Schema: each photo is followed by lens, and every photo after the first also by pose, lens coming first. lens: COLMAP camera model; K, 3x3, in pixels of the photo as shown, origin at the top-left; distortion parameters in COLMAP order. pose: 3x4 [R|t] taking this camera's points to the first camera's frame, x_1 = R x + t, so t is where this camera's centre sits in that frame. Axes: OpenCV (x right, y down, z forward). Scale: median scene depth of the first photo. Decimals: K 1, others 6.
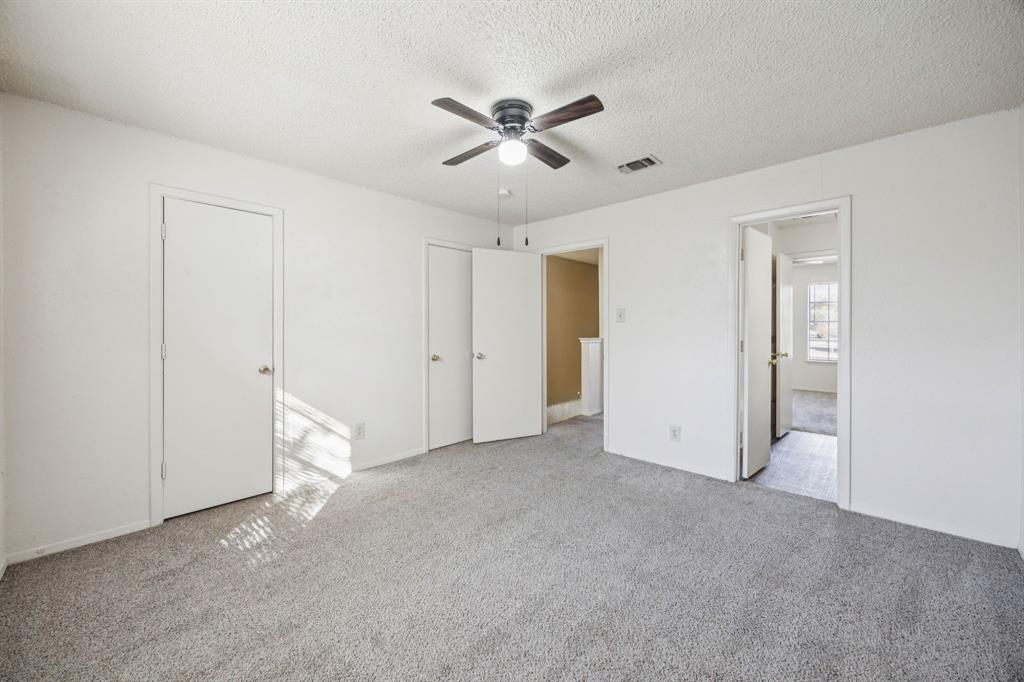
lens RADIAL K [[390.7, 0, 508.4], [0, 390.7, 337.4], [0, 0, 1]] dist [-0.001584, -0.000370]
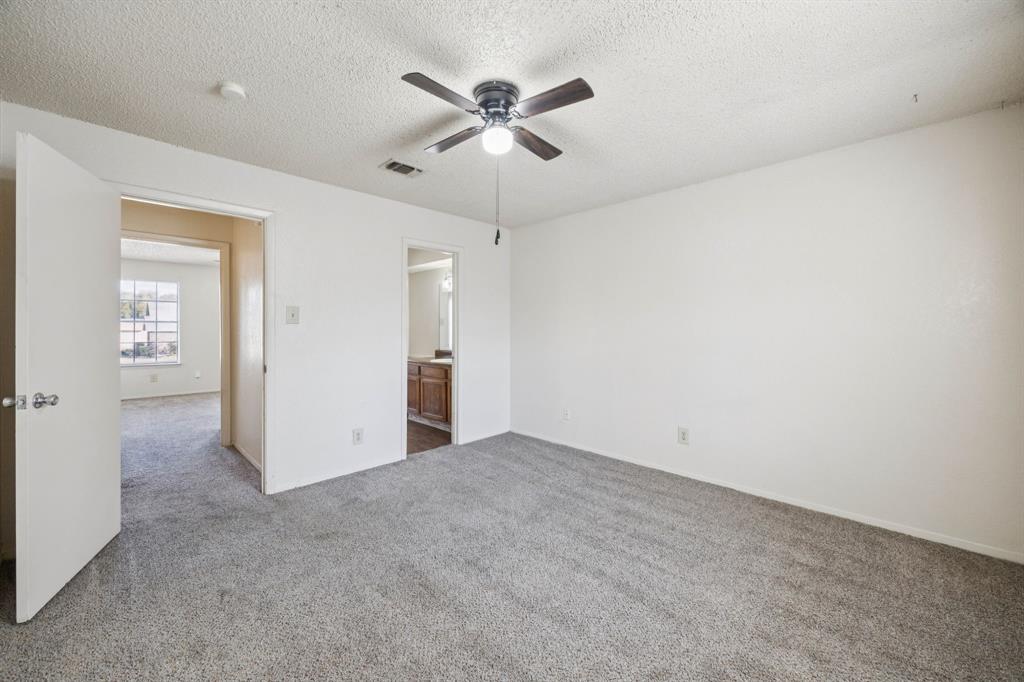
lens RADIAL K [[390.7, 0, 508.4], [0, 390.7, 337.4], [0, 0, 1]] dist [-0.001584, -0.000370]
pose [[0.028132, -0.019480, 0.999414, -0.783869], [0.020846, 0.999604, 0.018897, -0.025289], [-0.999387, 0.020302, 0.028527, 0.828235]]
